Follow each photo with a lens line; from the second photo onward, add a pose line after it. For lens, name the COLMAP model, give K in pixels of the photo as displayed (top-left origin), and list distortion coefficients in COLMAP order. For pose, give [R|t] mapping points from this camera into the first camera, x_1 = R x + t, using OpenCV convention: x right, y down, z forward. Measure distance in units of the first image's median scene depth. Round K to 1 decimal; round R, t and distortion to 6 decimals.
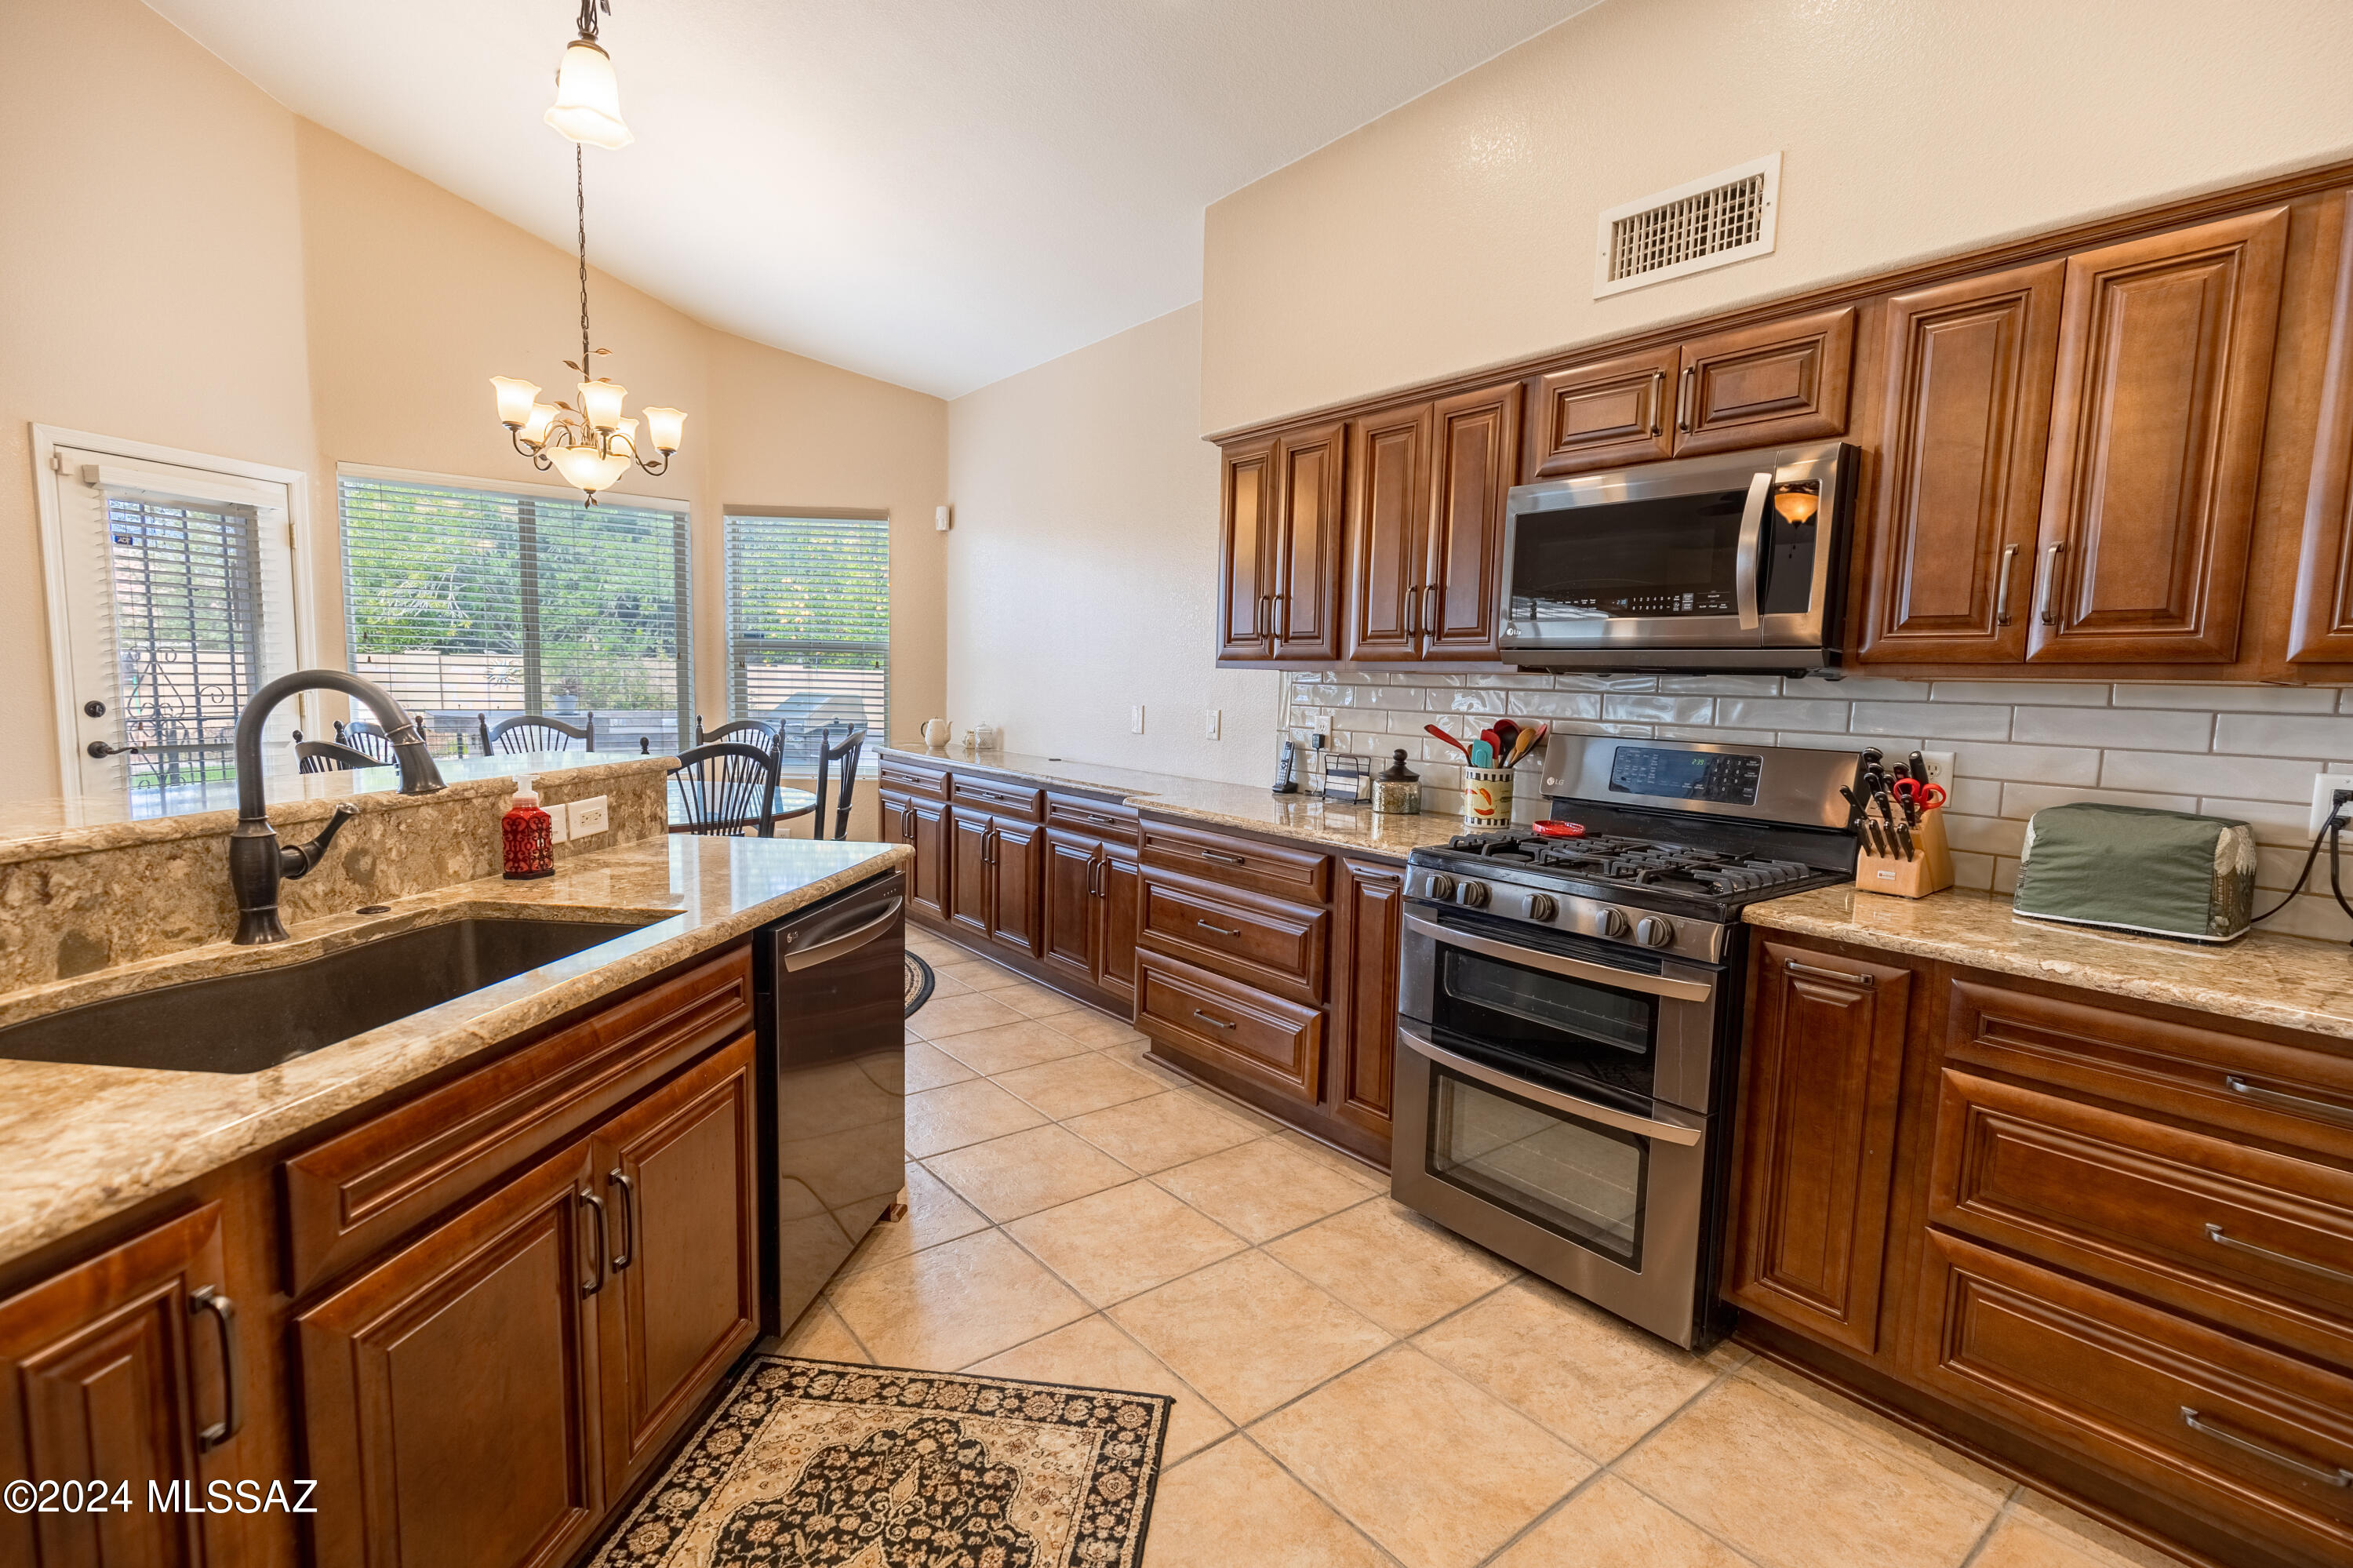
lens RADIAL K [[1091.0, 0, 1176.0], [0, 1091.0, 784.9], [0, 0, 1]] dist [0.018029, -0.000183]
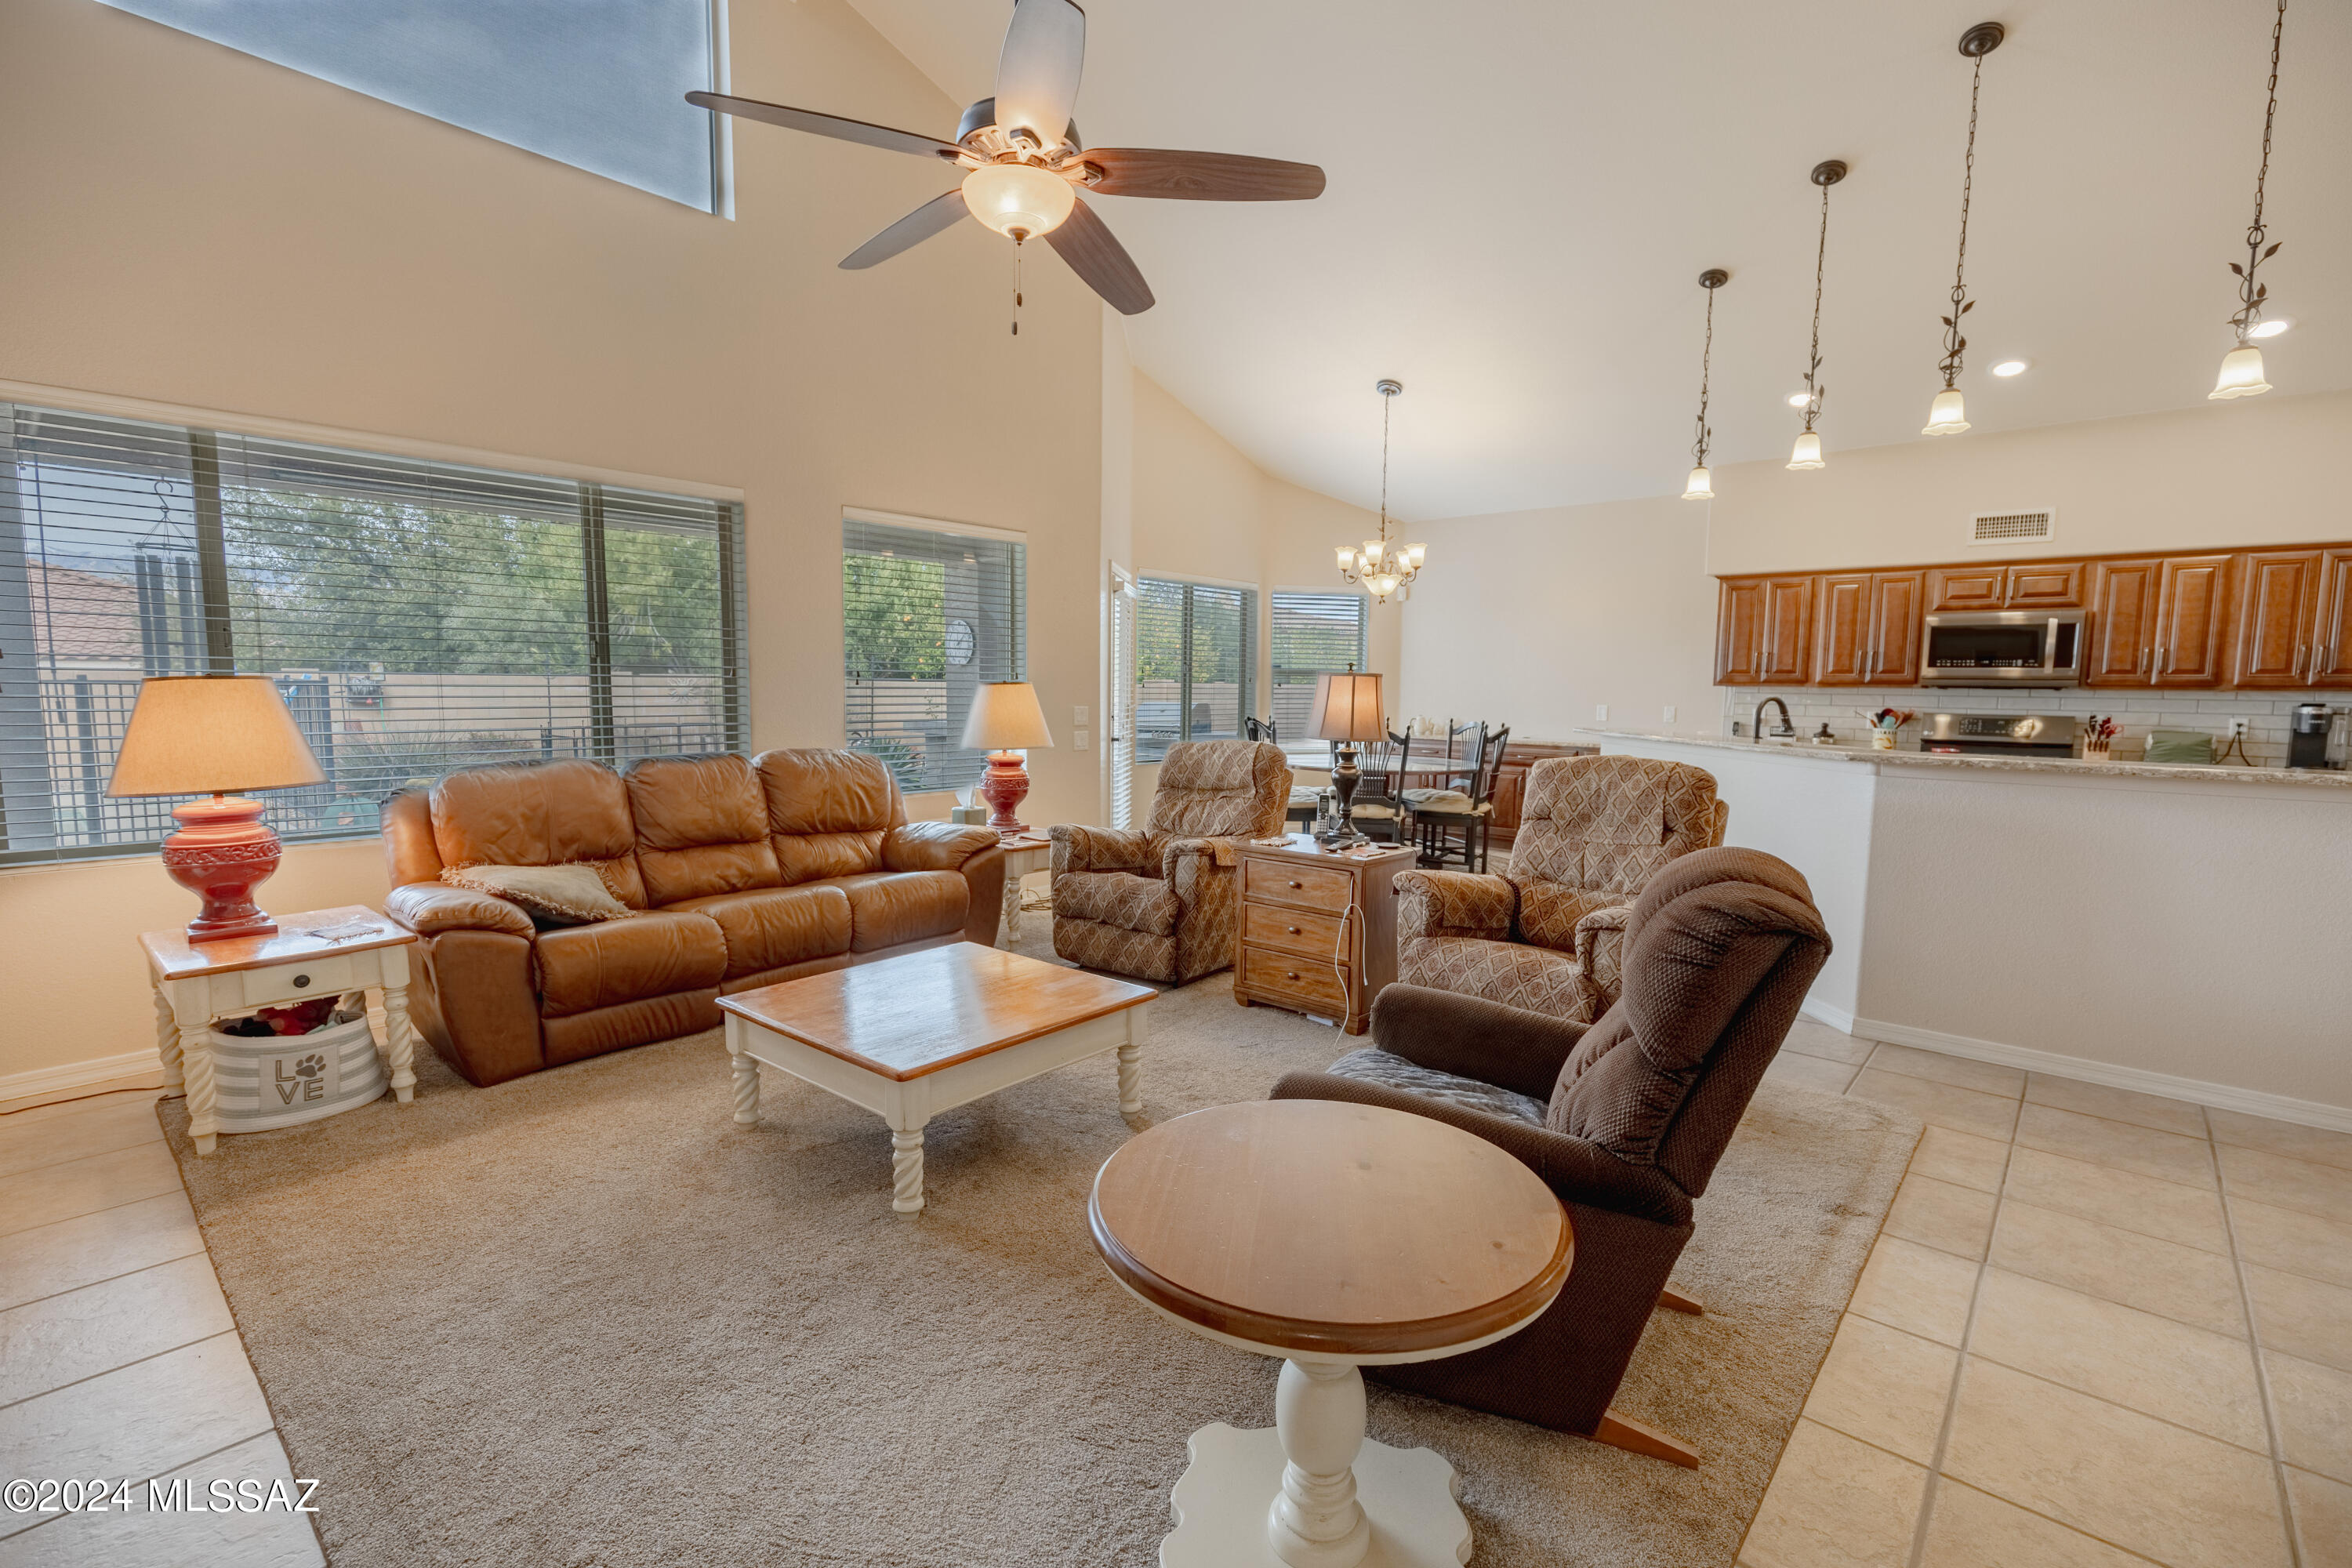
lens RADIAL K [[1050.9, 0, 1176.0], [0, 1050.9, 784.0], [0, 0, 1]] dist [0.004250, -0.000305]
pose [[0.982184, -0.027941, 0.185835, -2.209392], [0.028400, 0.999597, 0.000191, 0.079059], [-0.185765, 0.005090, 0.982581, -1.249531]]
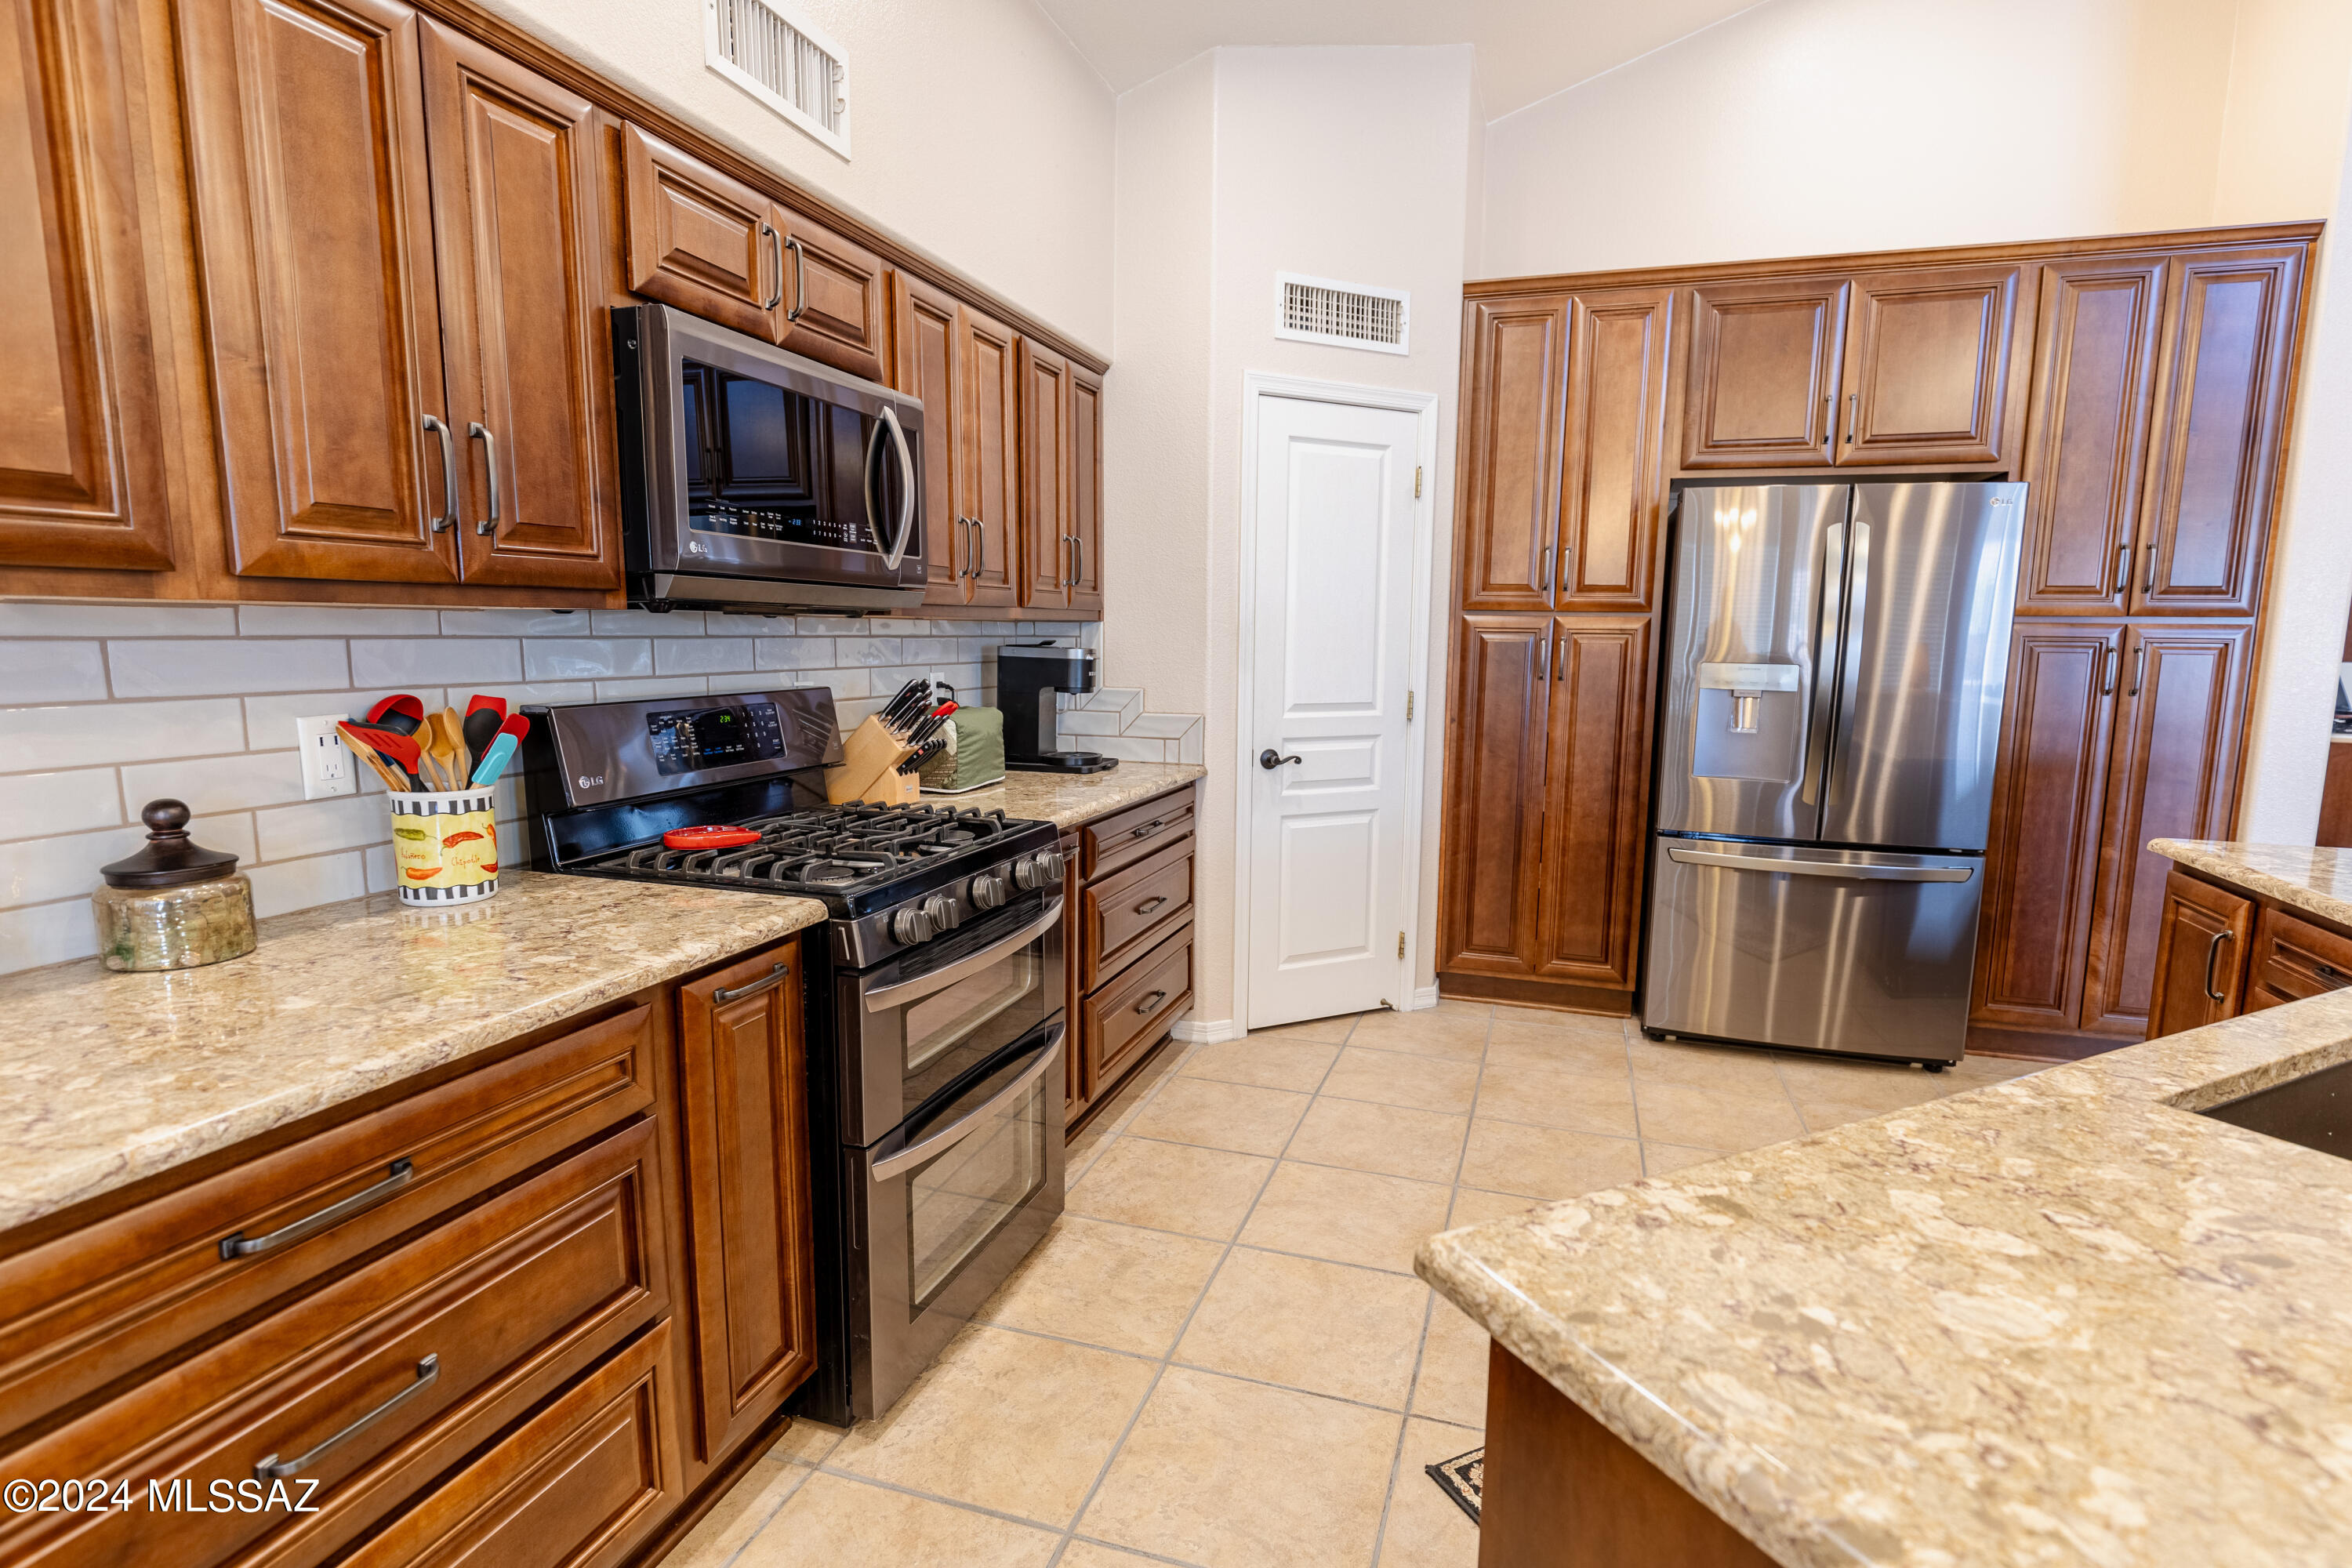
lens RADIAL K [[1176.7, 0, 1182.8], [0, 1176.7, 794.6], [0, 0, 1]] dist [-0.005244, -0.001481]
pose [[-0.556118, -0.145555, 0.818259, -0.522375], [0.064893, 0.973934, 0.217350, -0.159575], [-0.828566, 0.173971, -0.532177, 1.405812]]
